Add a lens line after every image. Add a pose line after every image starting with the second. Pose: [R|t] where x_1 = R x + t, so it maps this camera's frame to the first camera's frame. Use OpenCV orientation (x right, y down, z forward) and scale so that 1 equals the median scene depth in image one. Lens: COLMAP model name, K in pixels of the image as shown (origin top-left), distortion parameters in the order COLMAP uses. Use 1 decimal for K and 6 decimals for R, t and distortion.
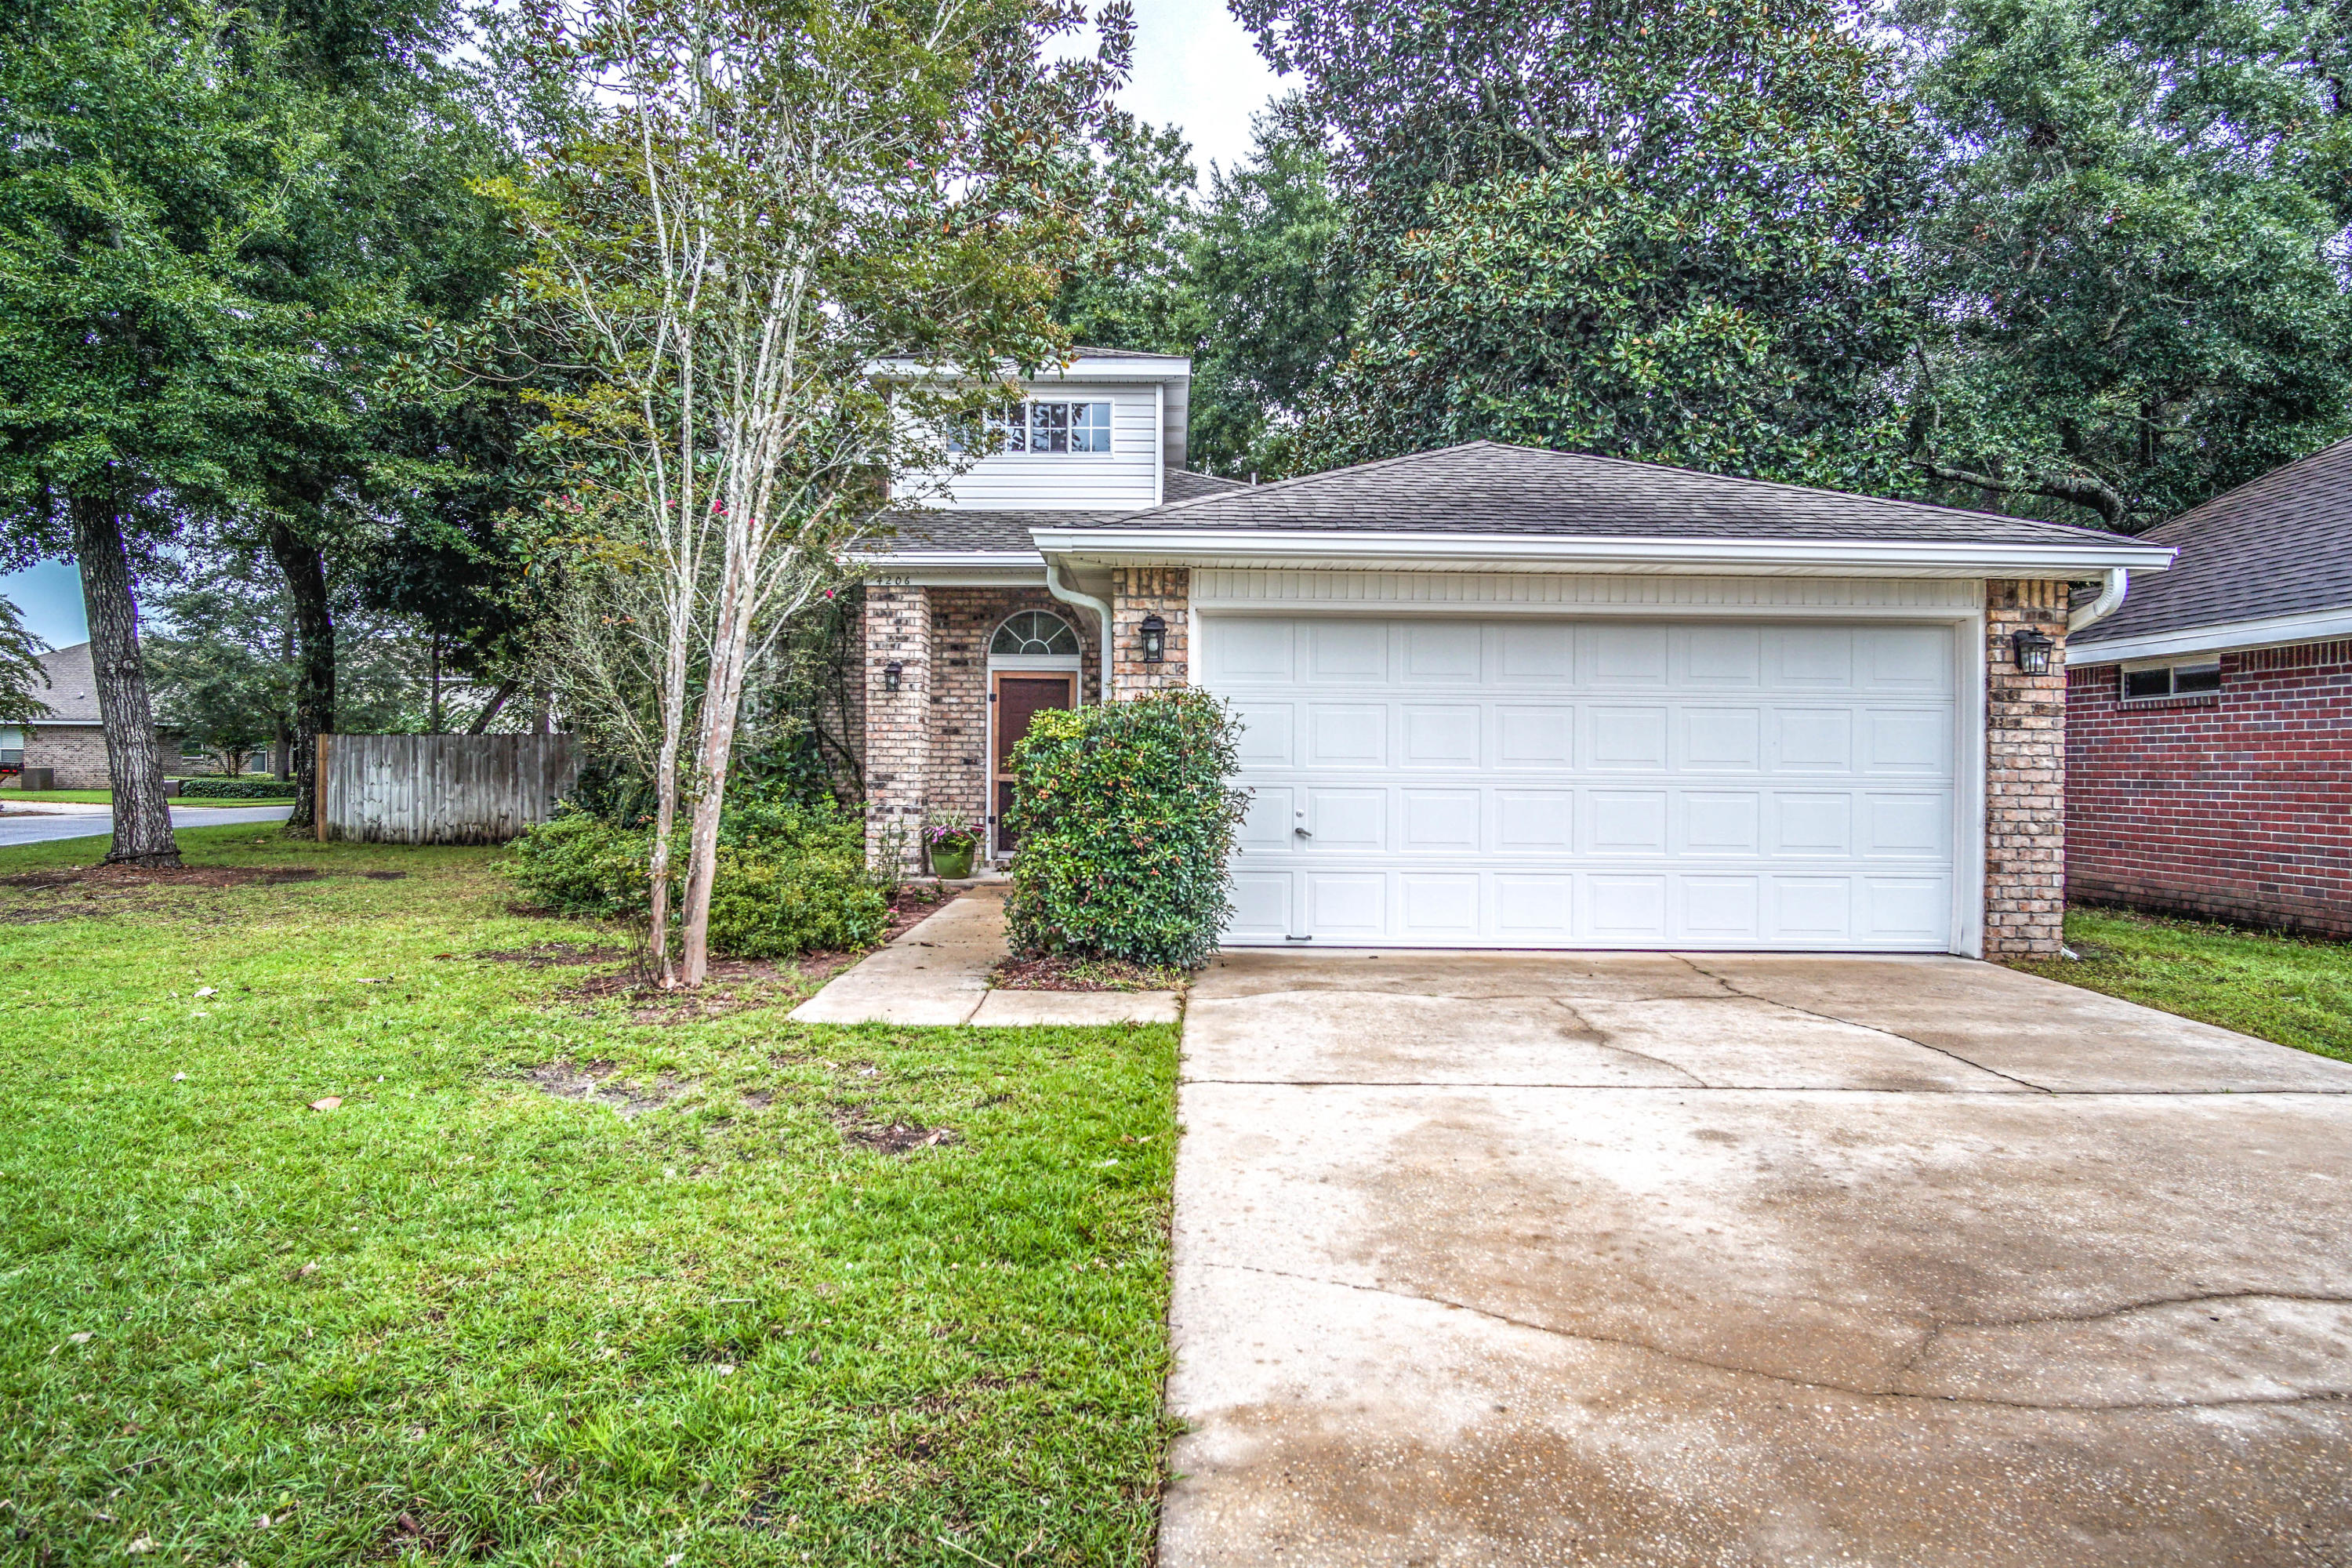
lens RADIAL K [[1312.4, 0, 1190.3], [0, 1312.4, 767.8], [0, 0, 1]] dist [-0.018064, -0.000378]
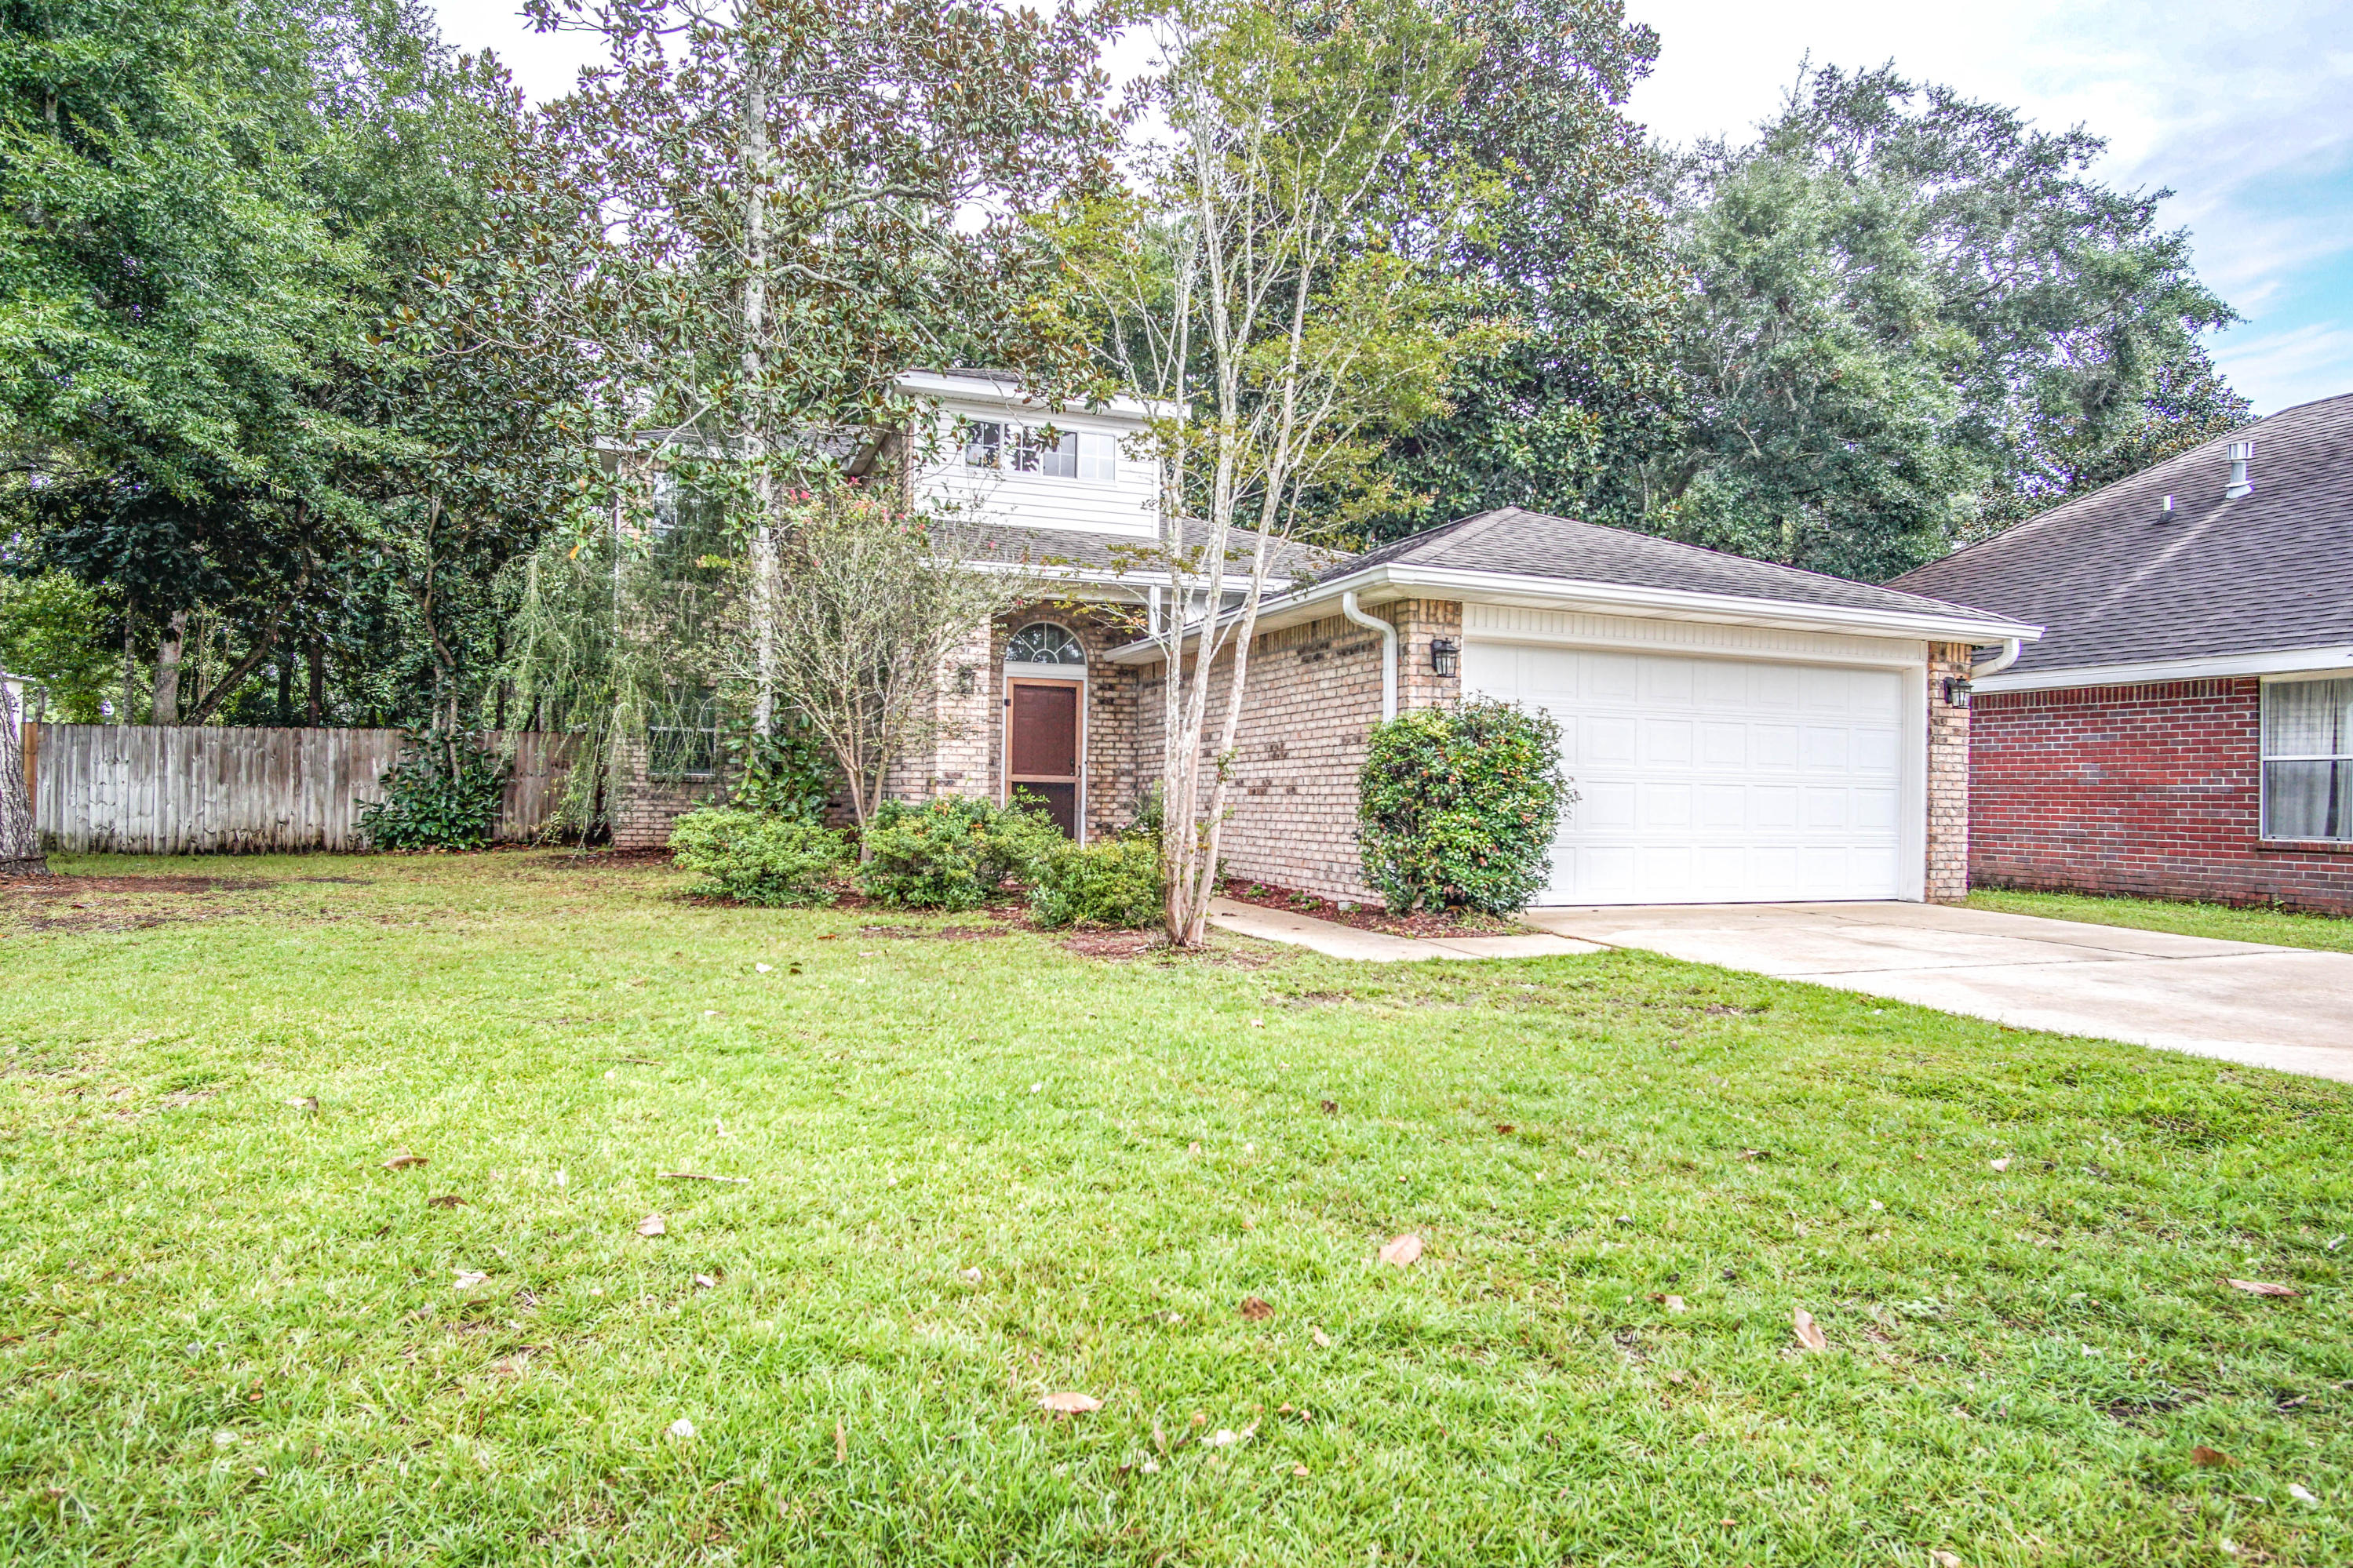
lens RADIAL K [[1312.8, 0, 1179.7], [0, 1312.8, 782.0], [0, 0, 1]] dist [-0.018064, -0.000378]
pose [[0.937765, 0.009851, 0.347131, -0.430026], [-0.008193, 0.999947, -0.006243, 0.018177], [-0.347174, 0.003010, 0.937796, -0.046890]]
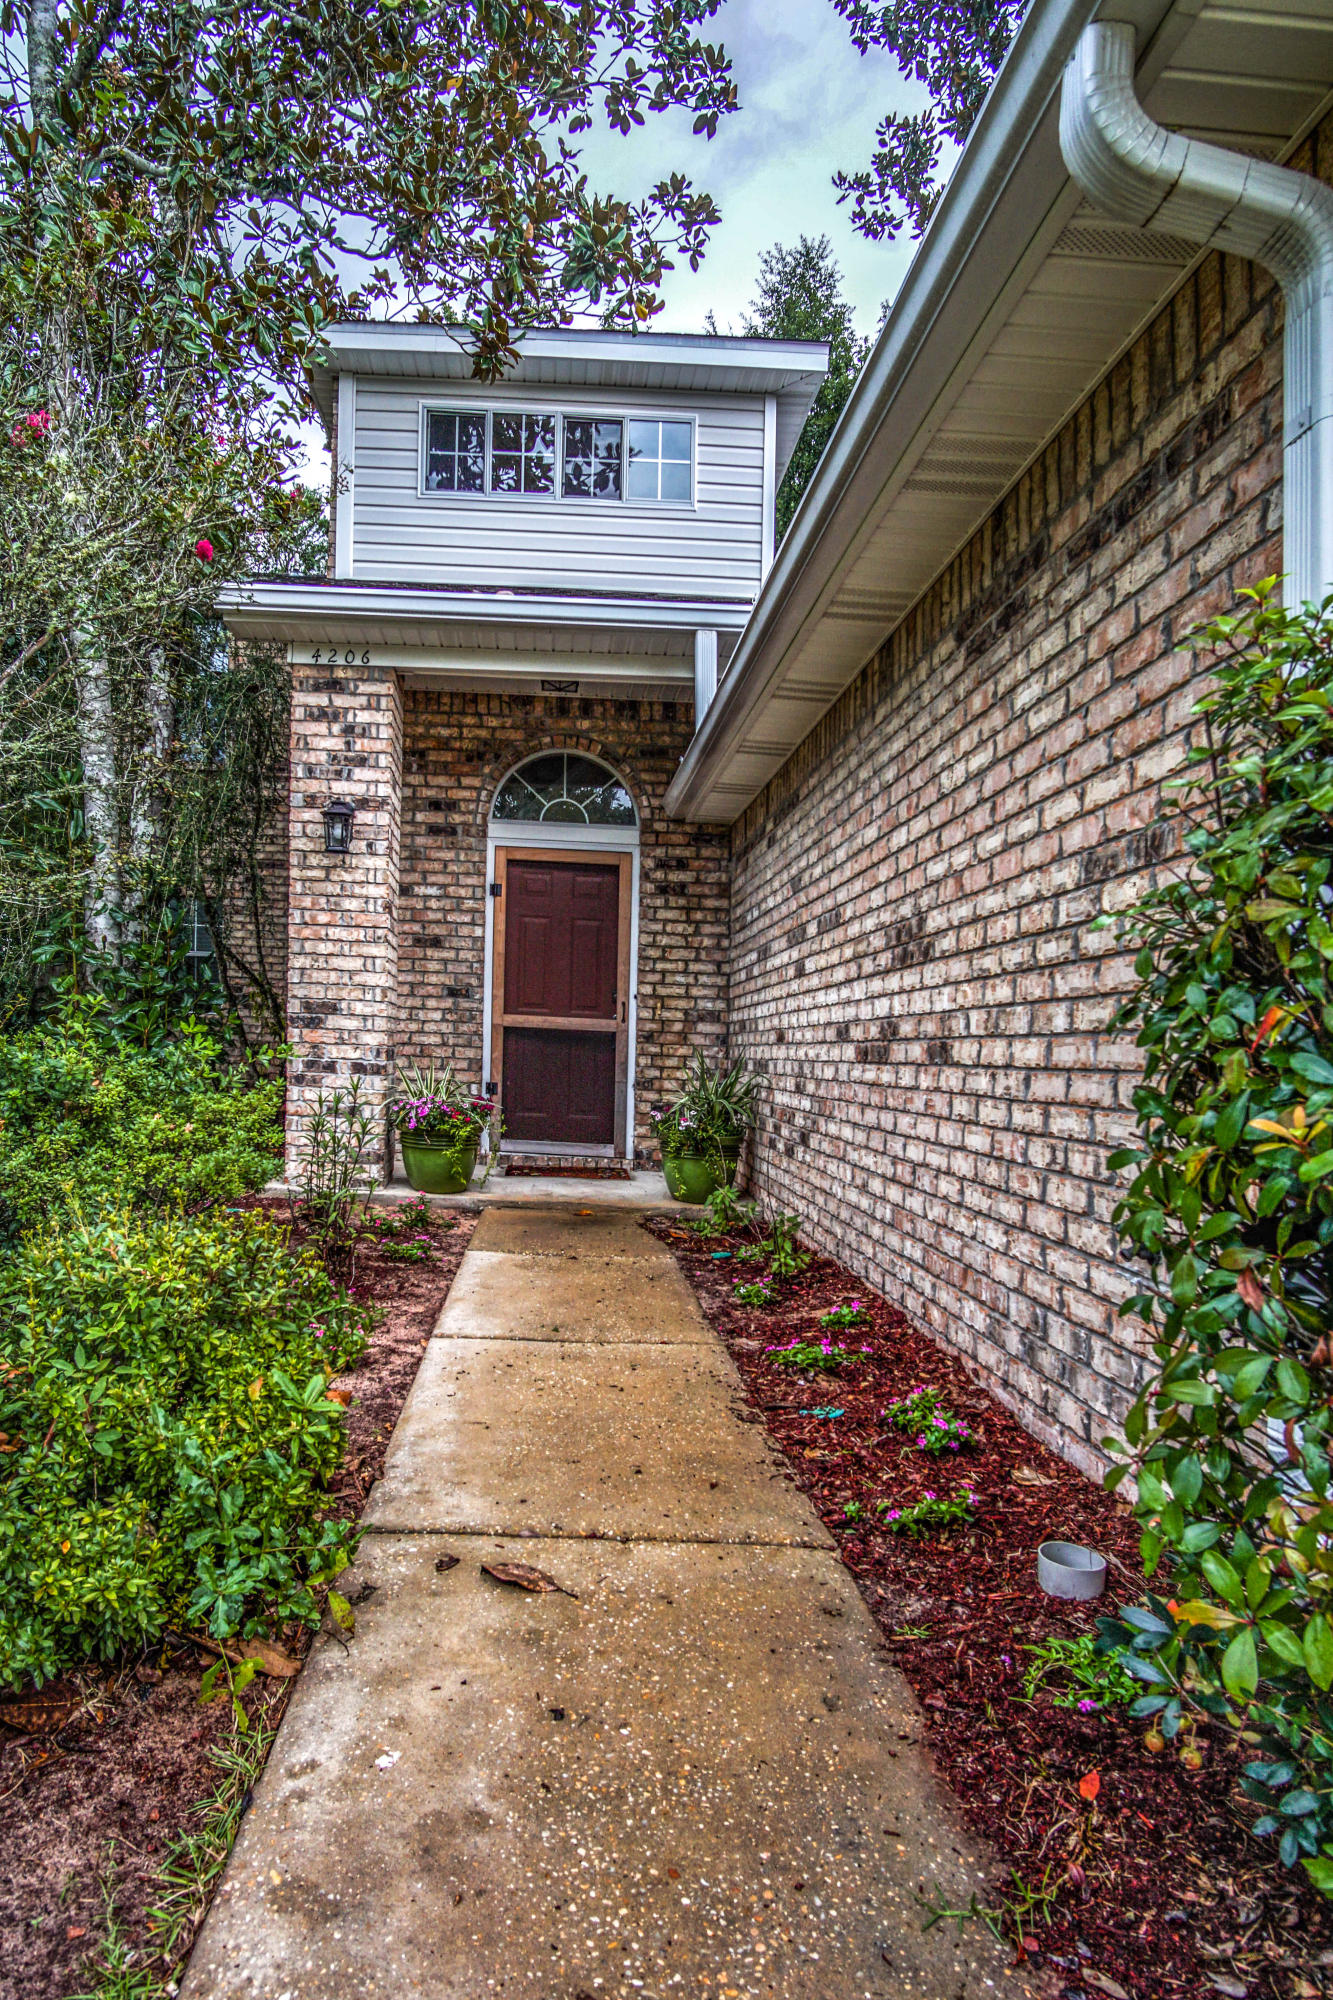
lens RADIAL K [[1116.0, 0, 577.4], [0, 1116.0, 1137.3], [0, 0, 1]] dist [-0.018064, -0.000378]
pose [[0.999450, 0.031345, 0.010822, -0.126491], [-0.032157, 0.995816, 0.085541, 0.018119], [-0.008095, -0.085842, 0.996276, 0.517337]]
